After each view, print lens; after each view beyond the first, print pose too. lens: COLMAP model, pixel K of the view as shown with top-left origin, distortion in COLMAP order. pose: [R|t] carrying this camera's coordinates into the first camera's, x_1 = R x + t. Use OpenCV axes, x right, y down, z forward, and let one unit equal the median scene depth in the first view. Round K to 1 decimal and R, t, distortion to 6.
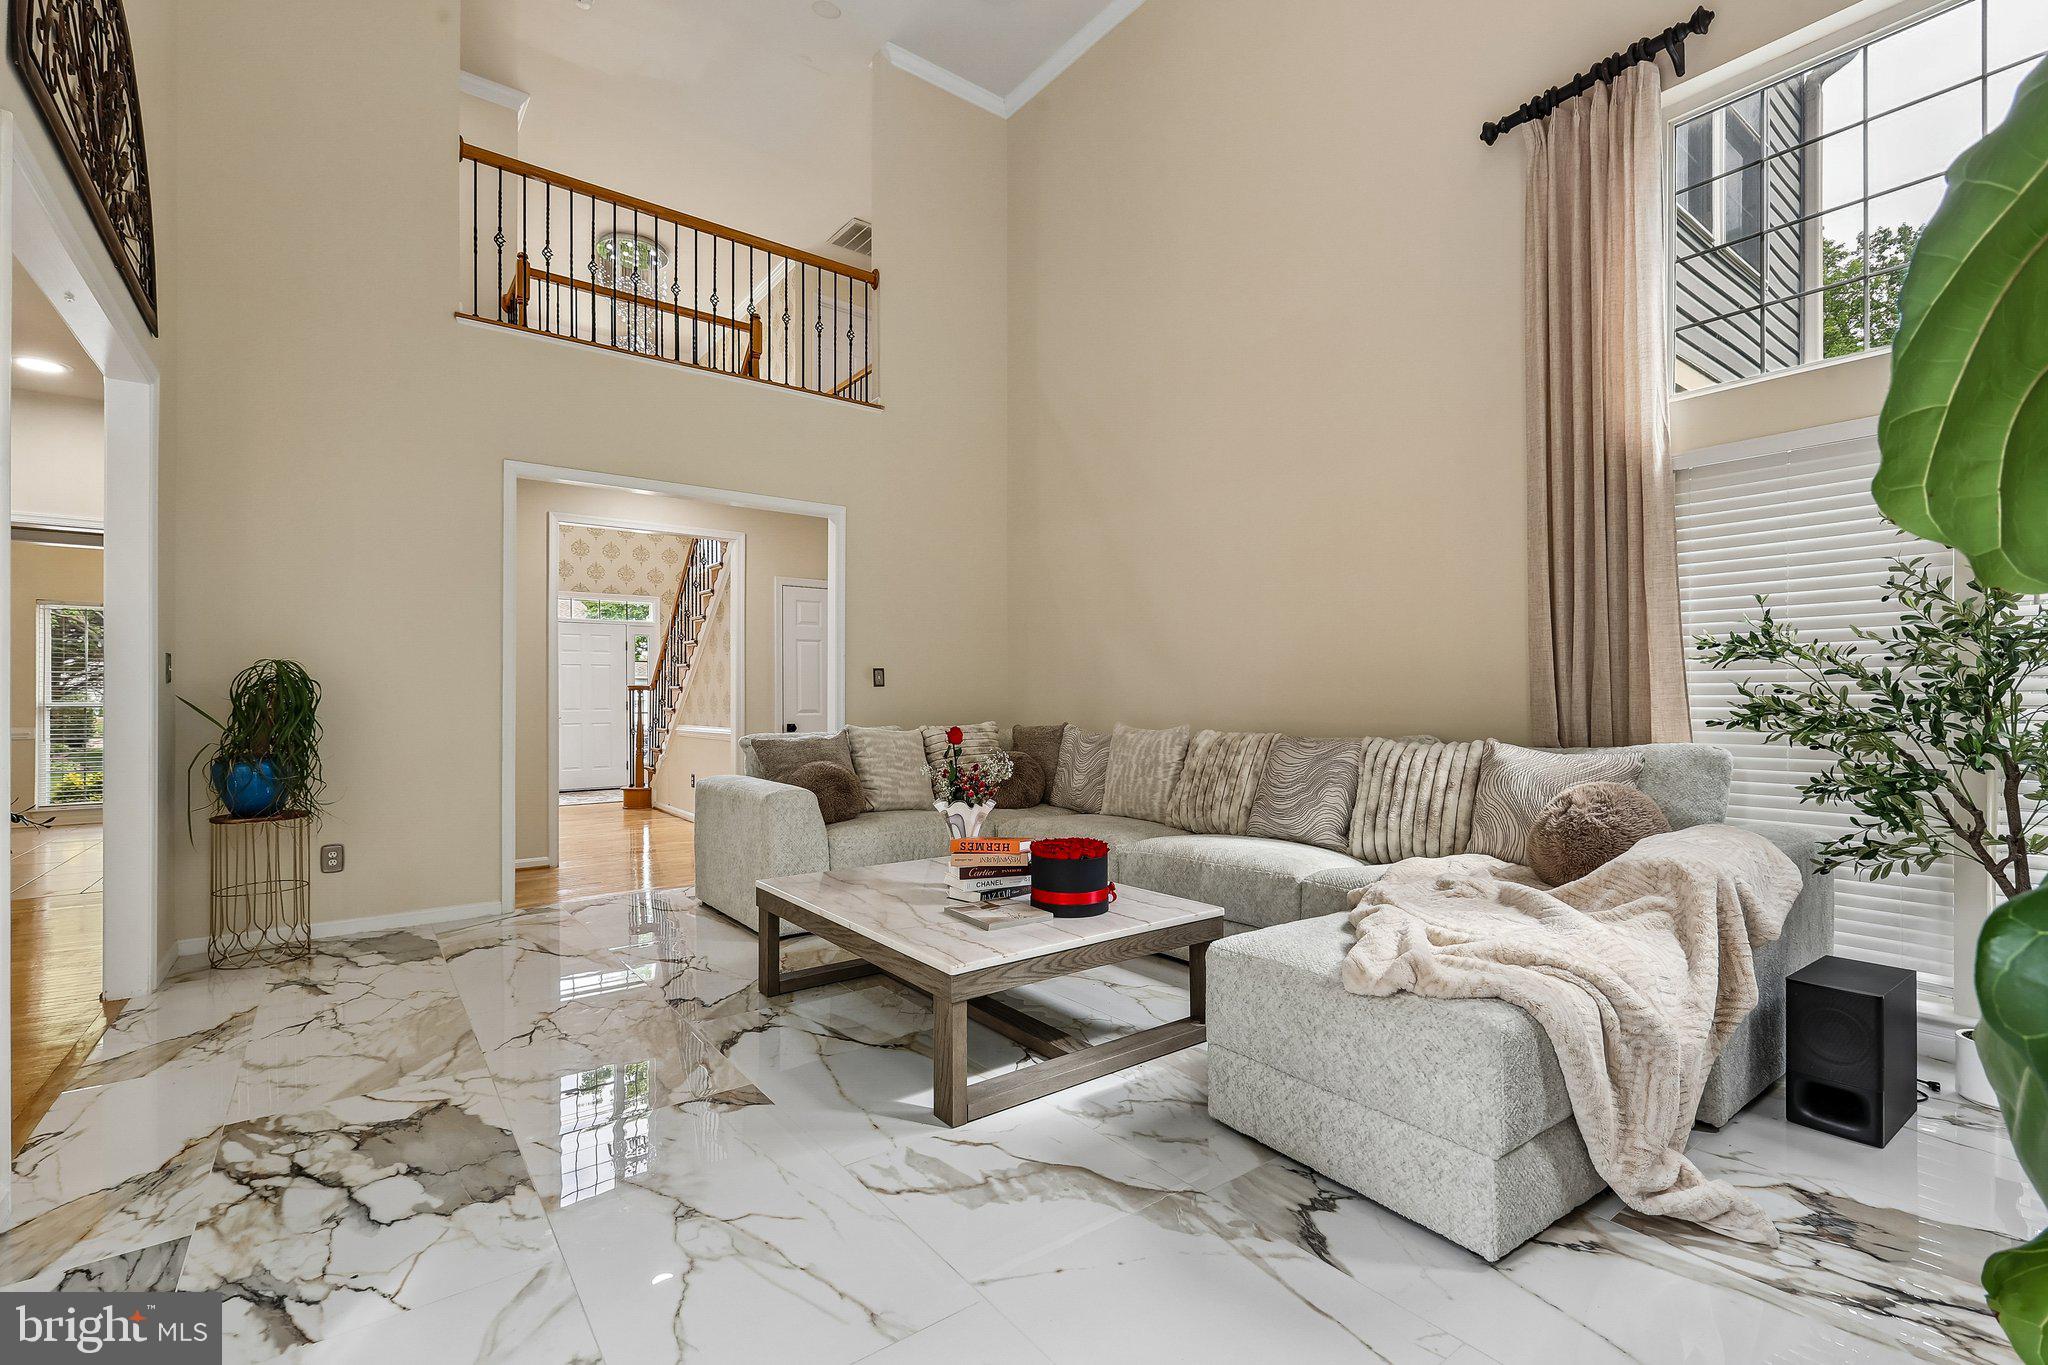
lens RADIAL K [[897.3, 0, 1024.8], [0, 897.3, 695.1], [0, 0, 1]] dist [-0.002895, 0.000335]
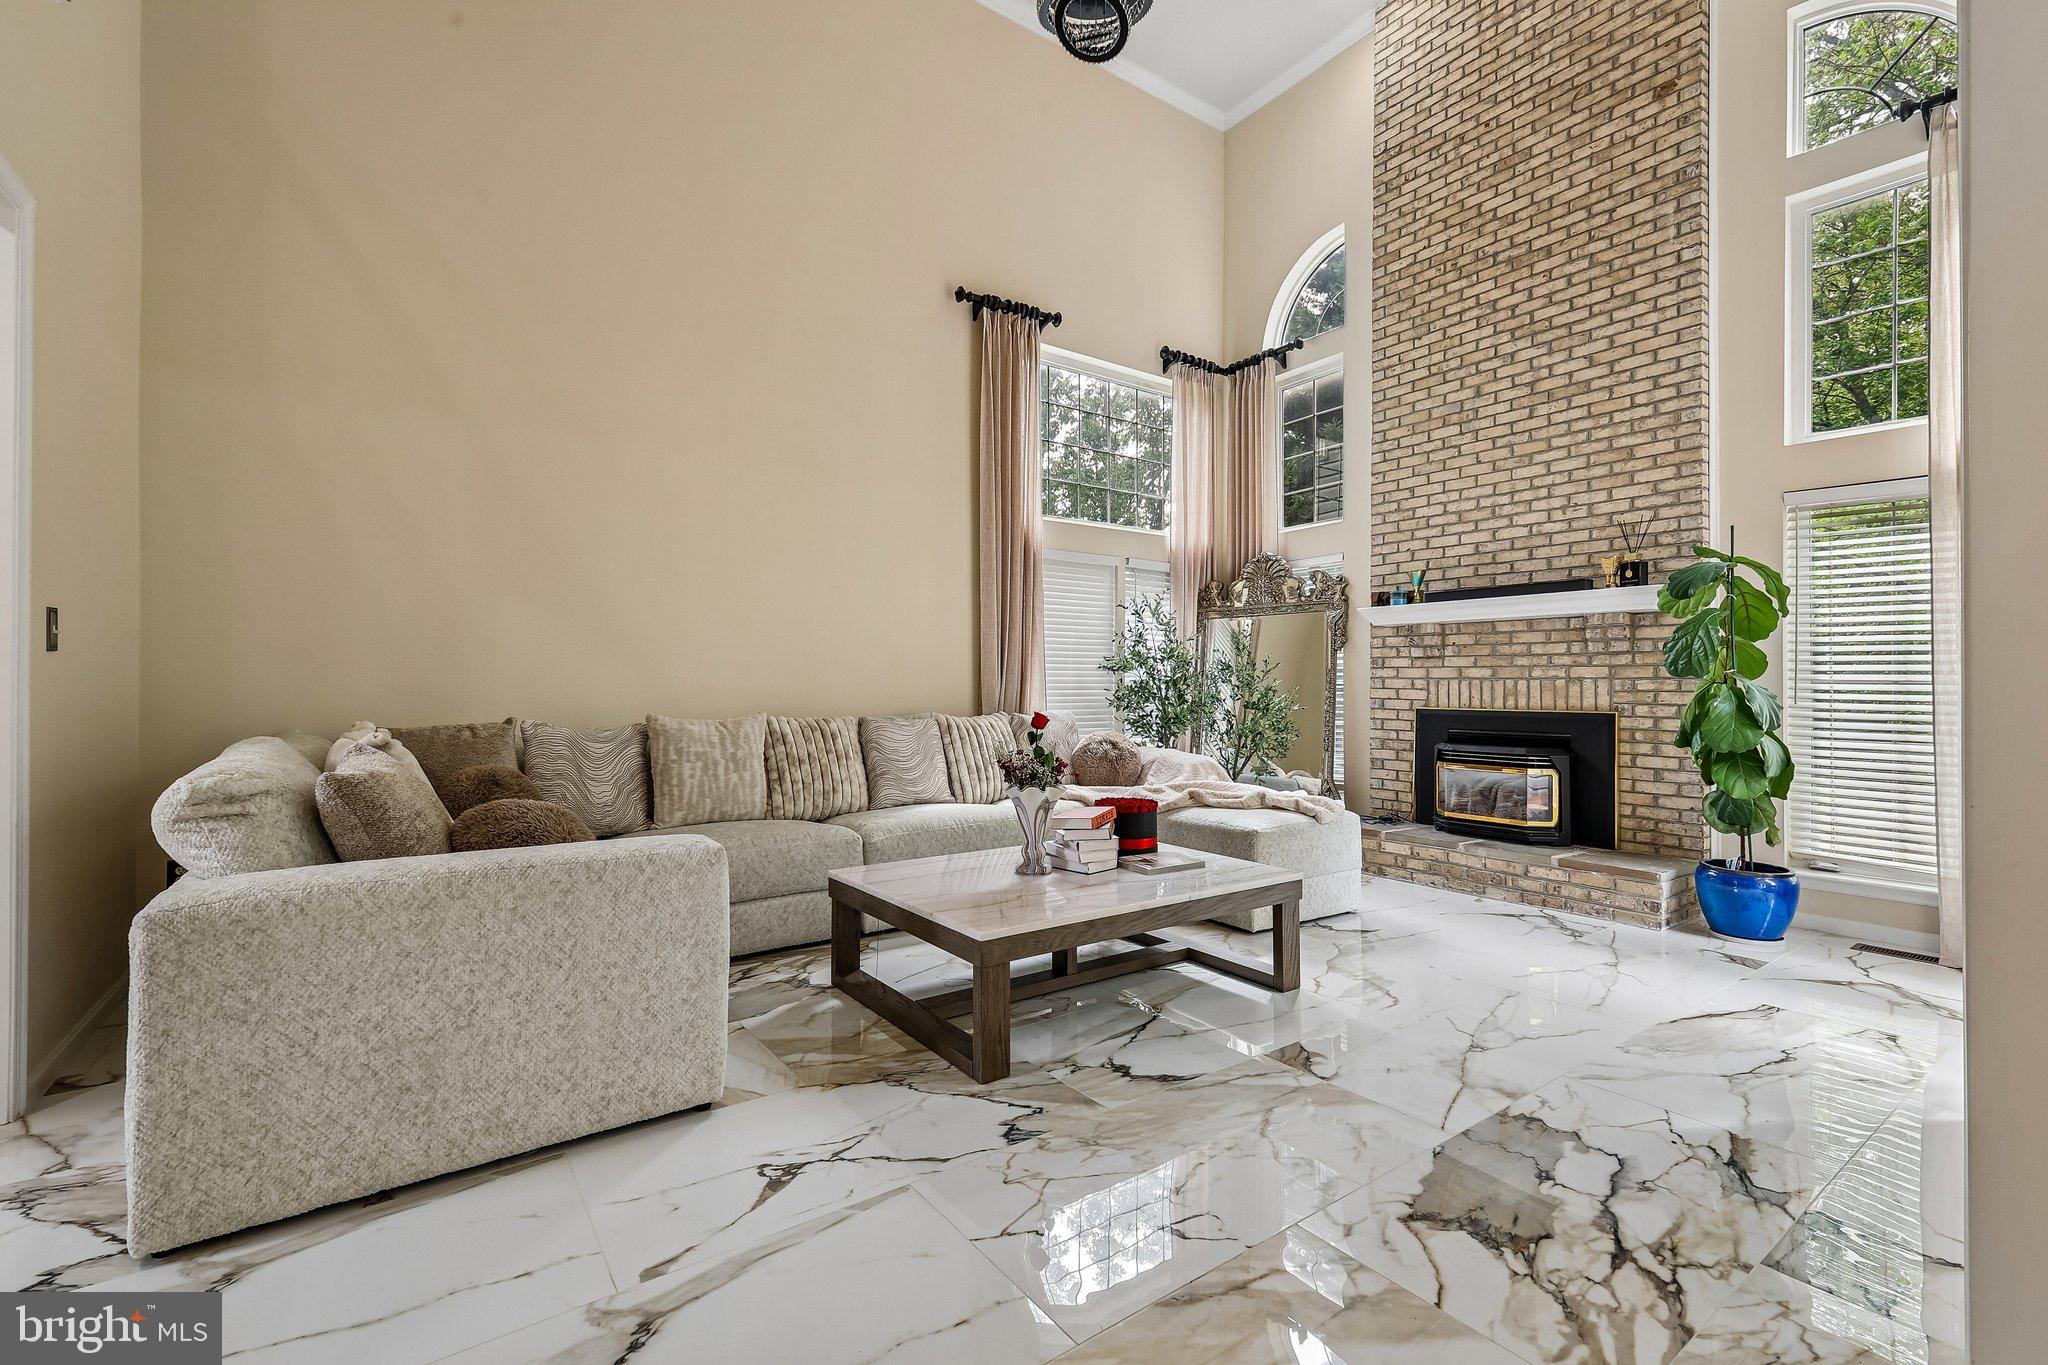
lens RADIAL K [[897.3, 0, 1034.5], [0, 897.3, 682.5], [0, 0, 1]] dist [-0.002895, 0.000335]
pose [[0.021567, 0.009012, 0.999727, -1.648992], [-0.004262, 0.999951, -0.008922, 0.018344], [-0.999758, -0.004069, 0.021604, 1.522357]]
